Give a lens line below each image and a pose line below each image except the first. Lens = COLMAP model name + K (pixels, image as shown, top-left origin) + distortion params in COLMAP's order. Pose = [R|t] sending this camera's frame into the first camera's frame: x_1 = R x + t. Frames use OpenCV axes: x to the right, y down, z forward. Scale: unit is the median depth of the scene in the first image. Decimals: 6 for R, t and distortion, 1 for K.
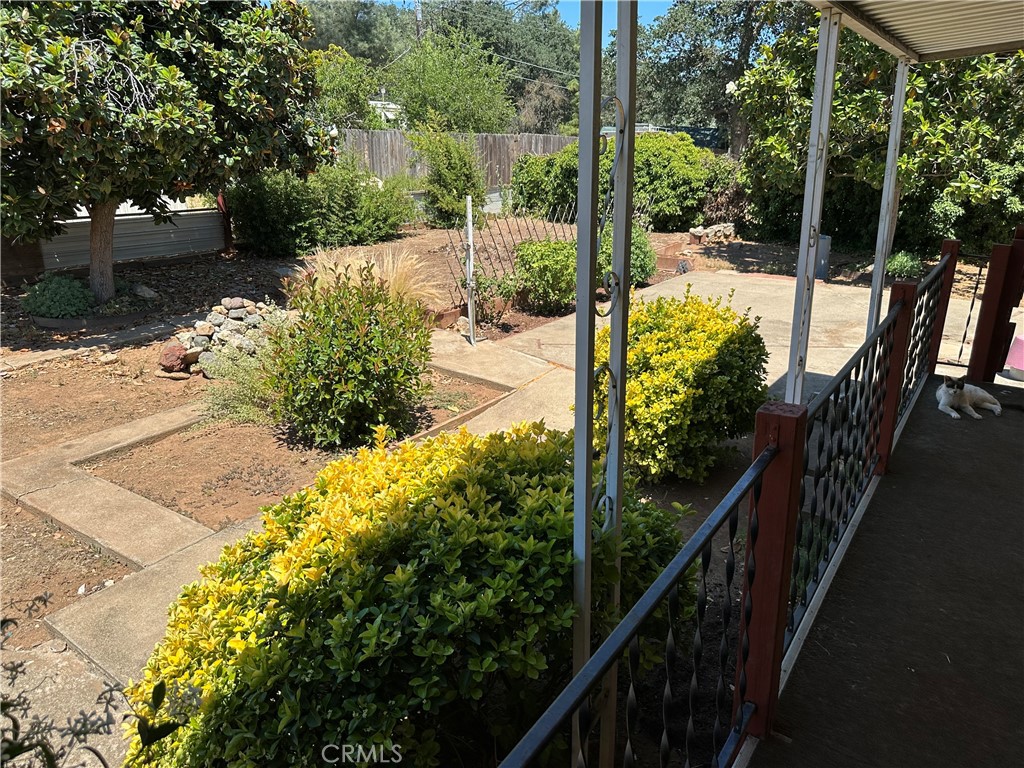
lens RADIAL K [[719.6, 0, 512.2], [0, 719.6, 395.4], [0, 0, 1]] dist [0.073367, -0.139237]
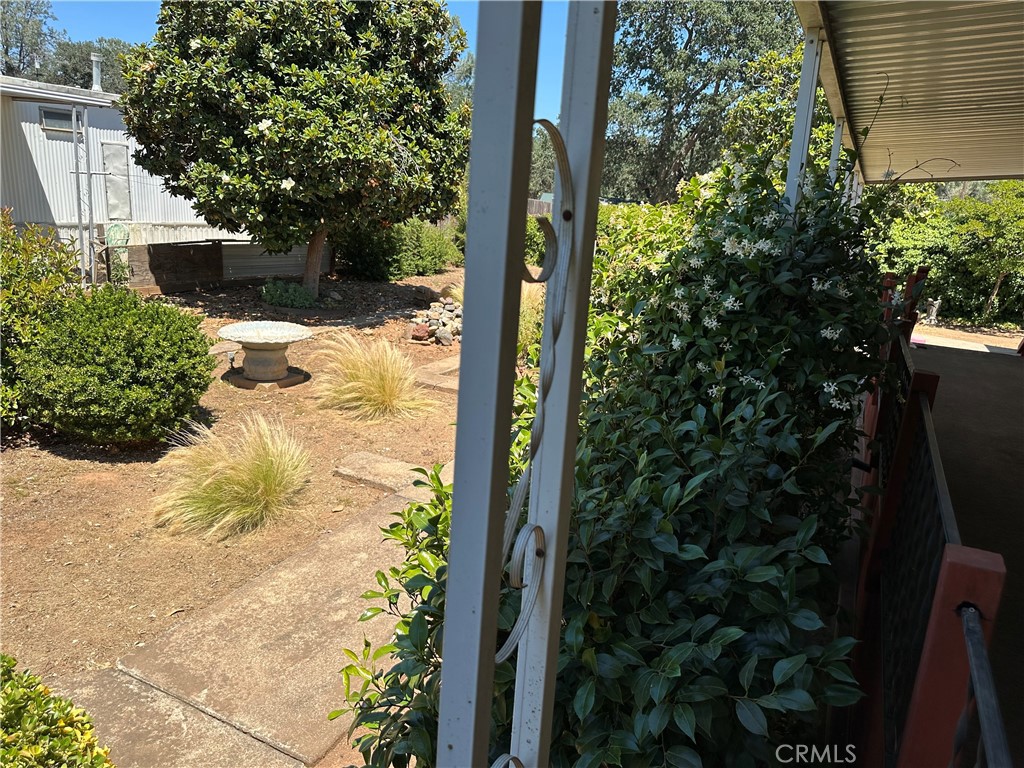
lens RADIAL K [[719.6, 0, 512.2], [0, 719.6, 395.4], [0, 0, 1]] dist [0.073367, -0.139237]
pose [[0.987748, 0.026292, 0.153830, -0.271070], [-0.015135, 0.997198, -0.073256, 0.105291], [-0.155325, 0.070030, 0.985378, -0.300143]]
